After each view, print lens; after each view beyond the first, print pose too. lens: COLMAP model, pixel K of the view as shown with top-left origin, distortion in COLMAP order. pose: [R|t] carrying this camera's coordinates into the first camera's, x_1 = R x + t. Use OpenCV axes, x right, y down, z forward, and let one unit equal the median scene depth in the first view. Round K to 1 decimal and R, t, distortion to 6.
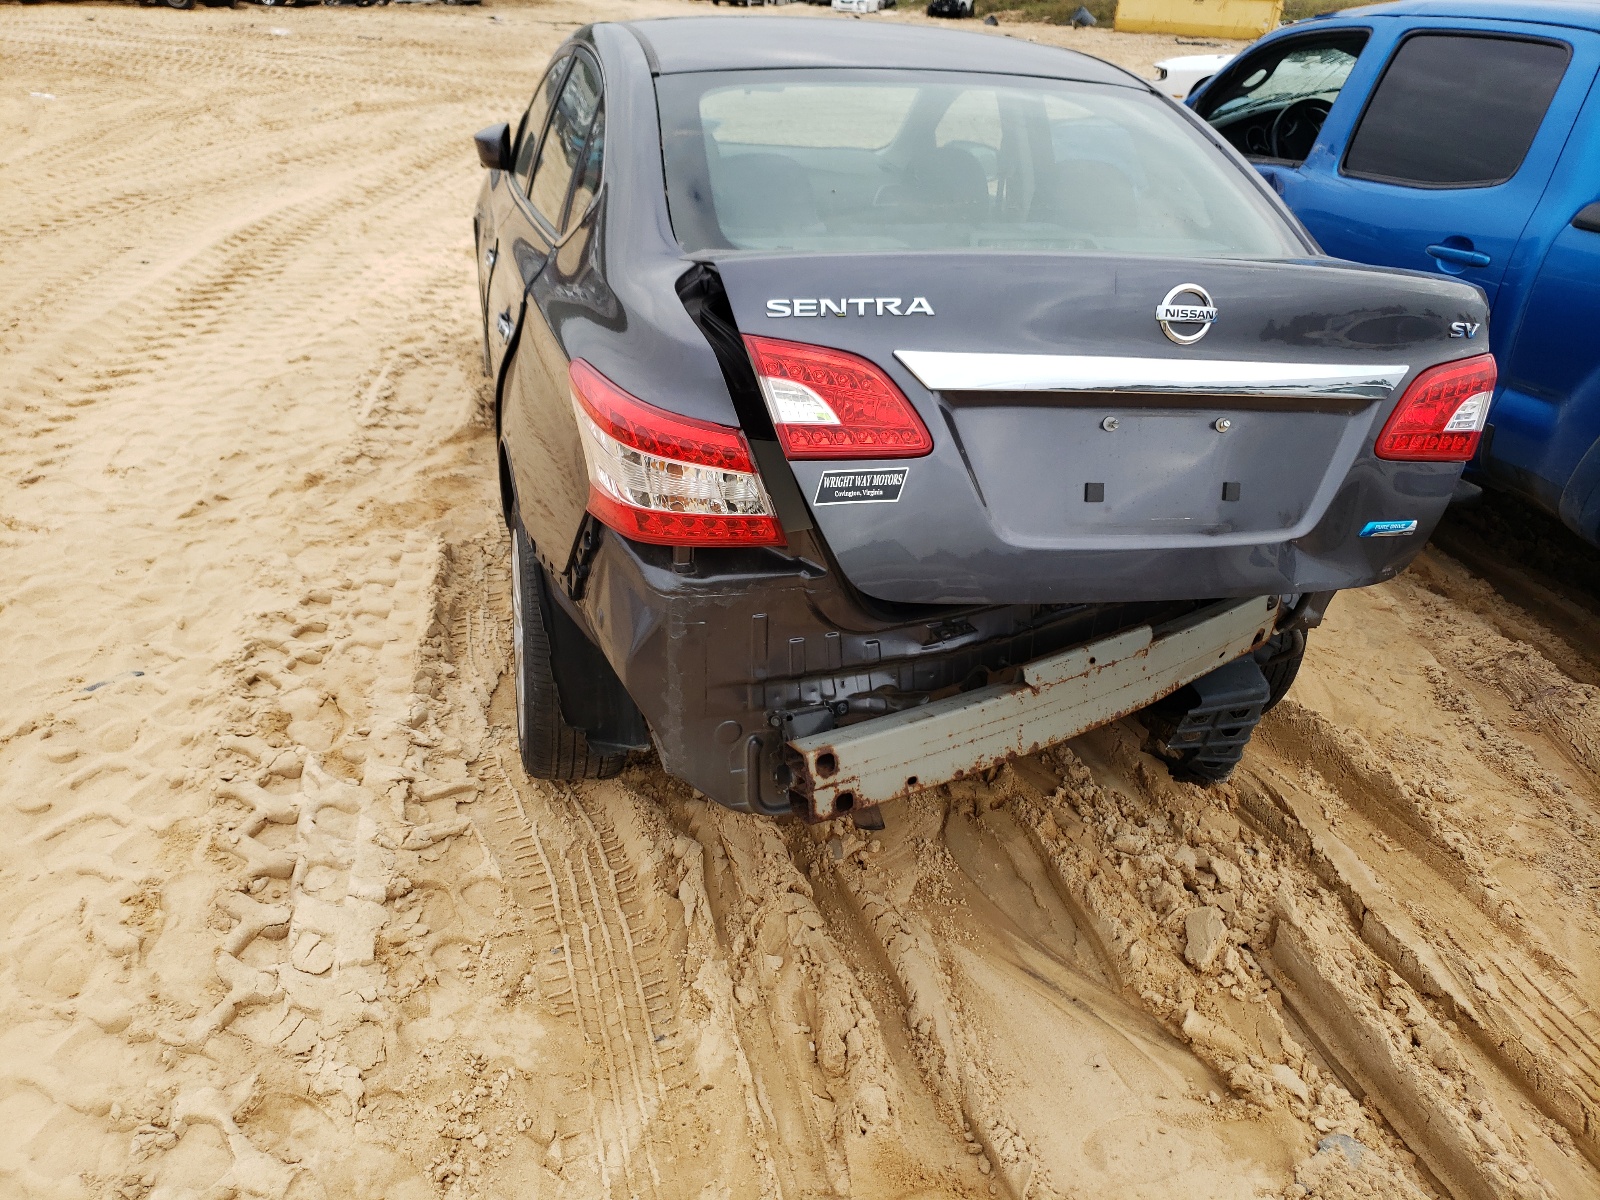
lens RADIAL K [[1209.8, 0, 798.3], [0, 1209.8, 564.4], [0, 0, 1]] dist [0.006396, 0.002578]
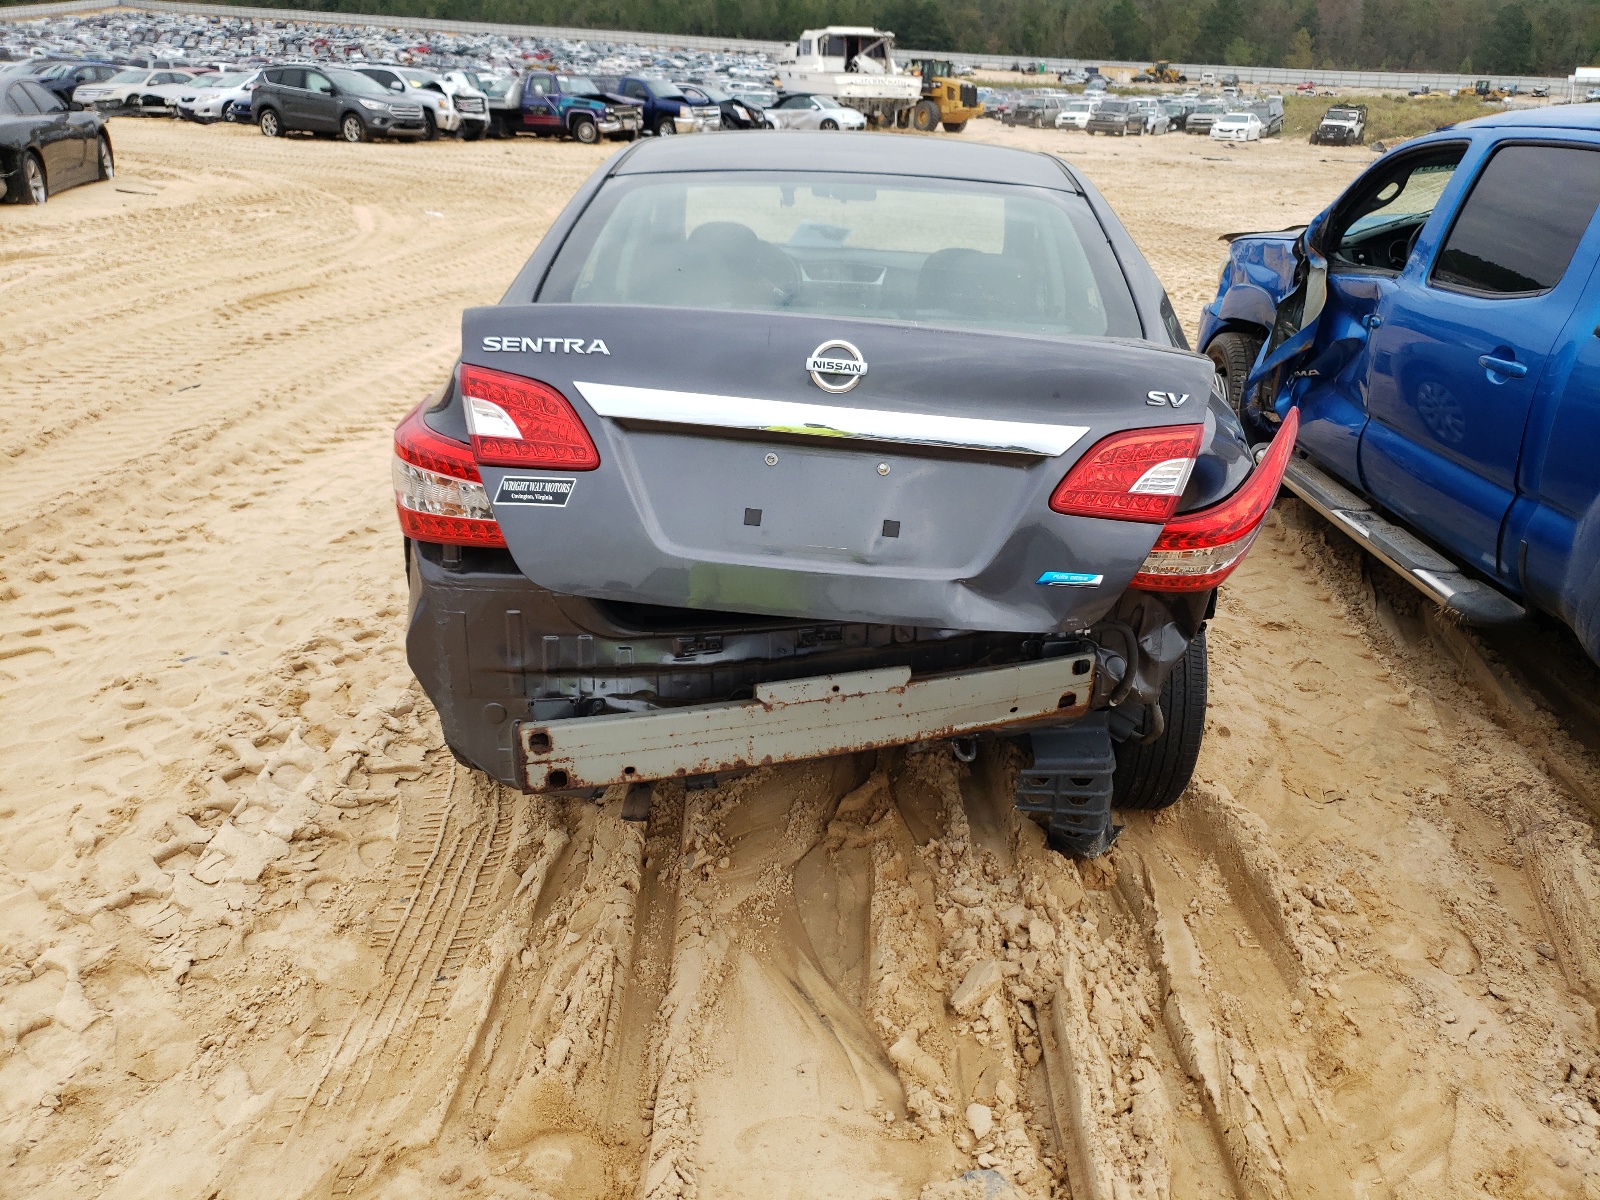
lens RADIAL K [[1204.6, 0, 826.7], [0, 1204.6, 570.7], [0, 0, 1]] dist [-0.005858, 0.018197]
pose [[0.966863, 0.079188, -0.242703, 0.438130], [-0.099969, 0.992196, -0.074522, 0.049963], [0.234908, 0.096316, 0.967234, -0.050214]]
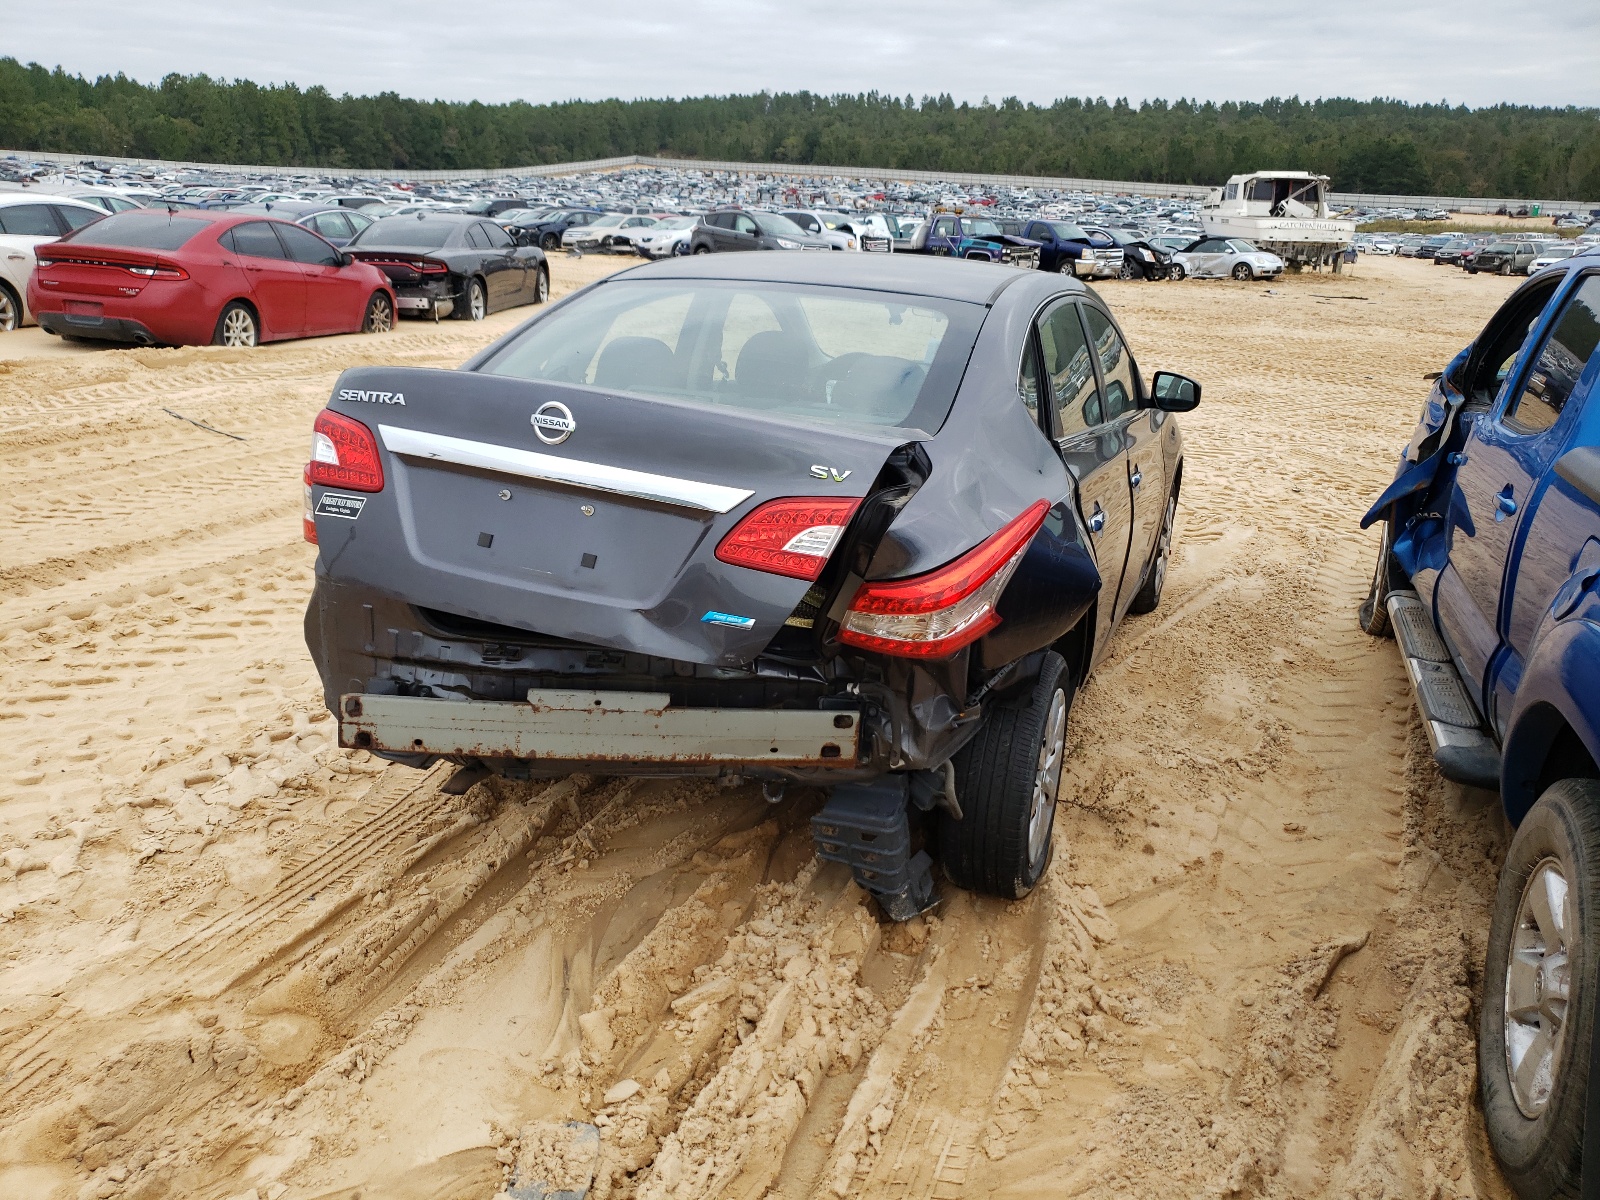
lens RADIAL K [[1190.4, 0, 800.0], [0, 1190.4, 600.0], [0, 0, 1]] dist [-0.000860, 0.009037]
pose [[0.824532, 0.153952, -0.544468, 0.974569], [-0.244430, 0.964766, -0.097366, 0.039528], [0.510295, 0.213365, 0.833111, 0.037615]]
